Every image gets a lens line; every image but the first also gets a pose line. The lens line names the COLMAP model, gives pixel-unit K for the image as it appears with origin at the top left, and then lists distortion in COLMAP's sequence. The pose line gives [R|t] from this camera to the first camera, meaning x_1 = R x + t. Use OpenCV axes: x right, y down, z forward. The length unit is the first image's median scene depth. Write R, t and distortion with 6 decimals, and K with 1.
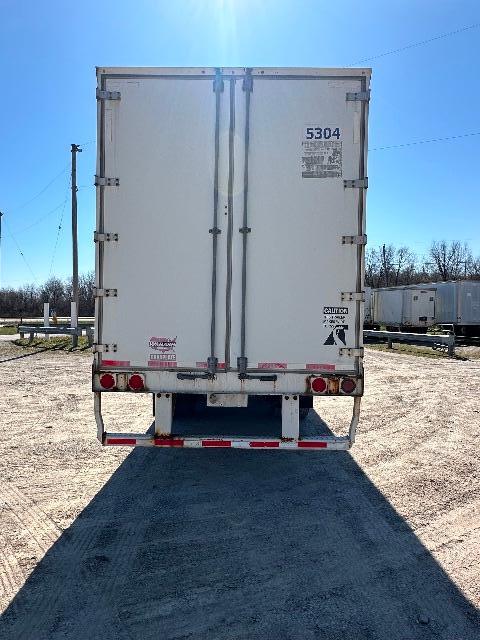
lens RADIAL K [[373.1, 0, 240.0], [0, 373.1, 320.0], [0, 0, 1]] dist [-0.003970, -0.001316]
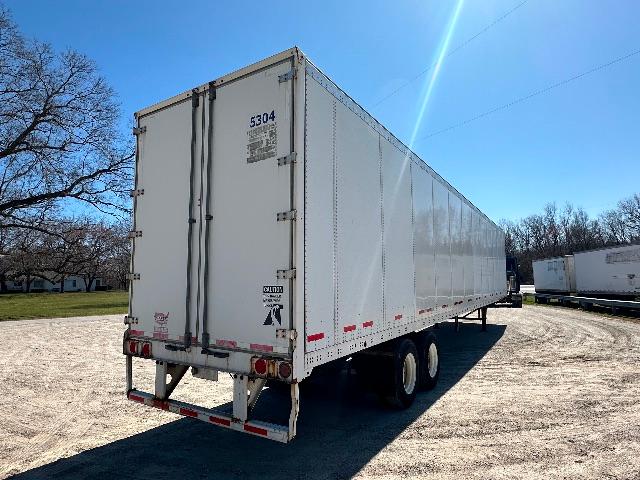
lens RADIAL K [[373.1, 0, 320.0], [0, 373.1, 240.0], [0, 0, 1]] dist [-0.003970, -0.001316]
pose [[0.857570, -0.076118, -0.508704, 0.864639], [0.015632, 0.992390, -0.122141, -0.031868], [0.514130, 0.096793, 0.852233, 0.219847]]
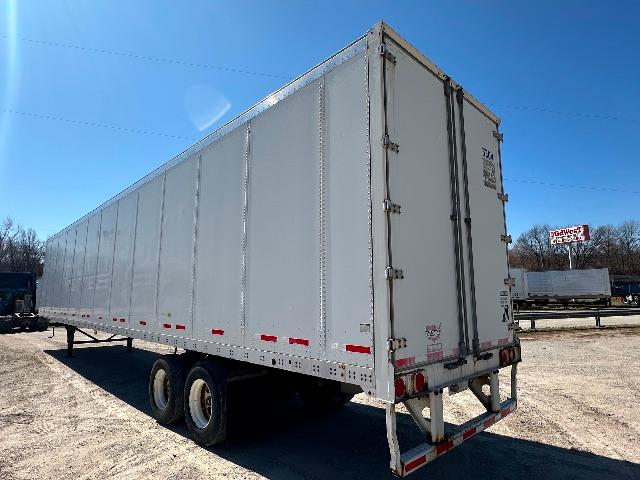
lens RADIAL K [[373.1, 0, 320.0], [0, 373.1, 240.0], [0, 0, 1]] dist [-0.003970, -0.001316]
pose [[0.705035, 0.090780, 0.703338, -1.067427], [0.023473, 0.988242, -0.151082, -0.026994], [-0.708784, 0.123028, 0.694614, 0.545319]]
